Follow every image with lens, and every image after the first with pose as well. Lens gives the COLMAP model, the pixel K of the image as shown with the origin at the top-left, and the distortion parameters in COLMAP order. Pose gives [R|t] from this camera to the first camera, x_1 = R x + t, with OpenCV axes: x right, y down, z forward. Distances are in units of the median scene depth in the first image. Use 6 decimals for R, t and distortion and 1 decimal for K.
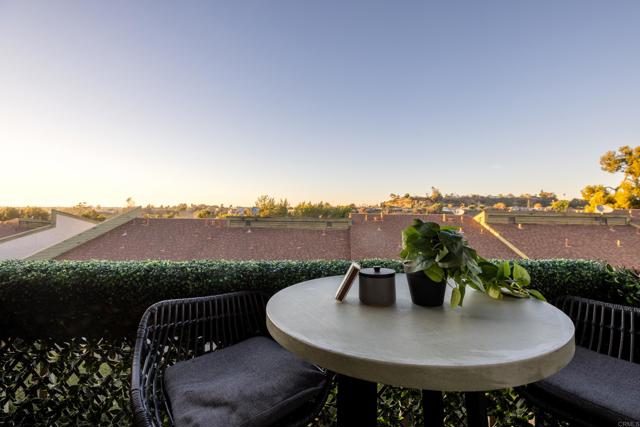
lens RADIAL K [[289.6, 0, 320.4], [0, 289.6, 210.0], [0, 0, 1]] dist [0.011260, -0.000742]
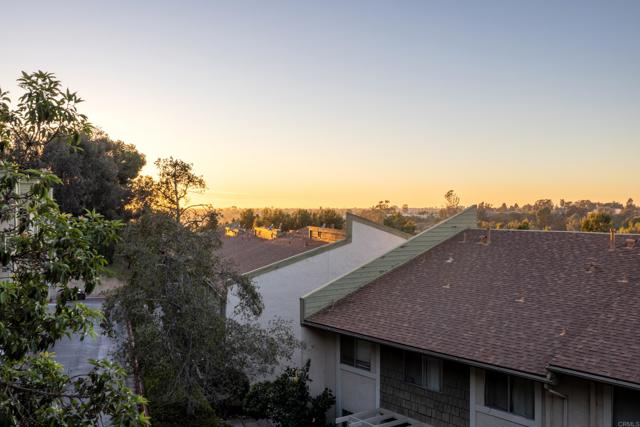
lens RADIAL K [[612.6, 0, 320.1], [0, 612.6, 213.3], [0, 0, 1]] dist [0.002186, 0.000000]
pose [[0.706141, -0.001616, -0.708070, -0.069831], [0.002142, 0.999998, -0.000147, -0.000049], [0.708068, -0.001413, 0.706143, 0.076246]]
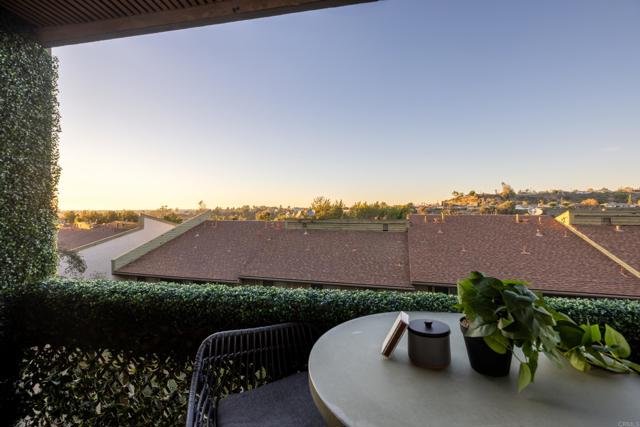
lens RADIAL K [[289.6, 0, 320.0], [0, 289.6, 209.5], [0, 0, 1]] dist [0.011260, -0.000742]
pose [[0.981354, -0.011862, -0.191843, 0.002089], [0.011677, 0.999930, -0.002091, -0.007876], [0.191854, -0.000189, 0.981423, 0.002126]]
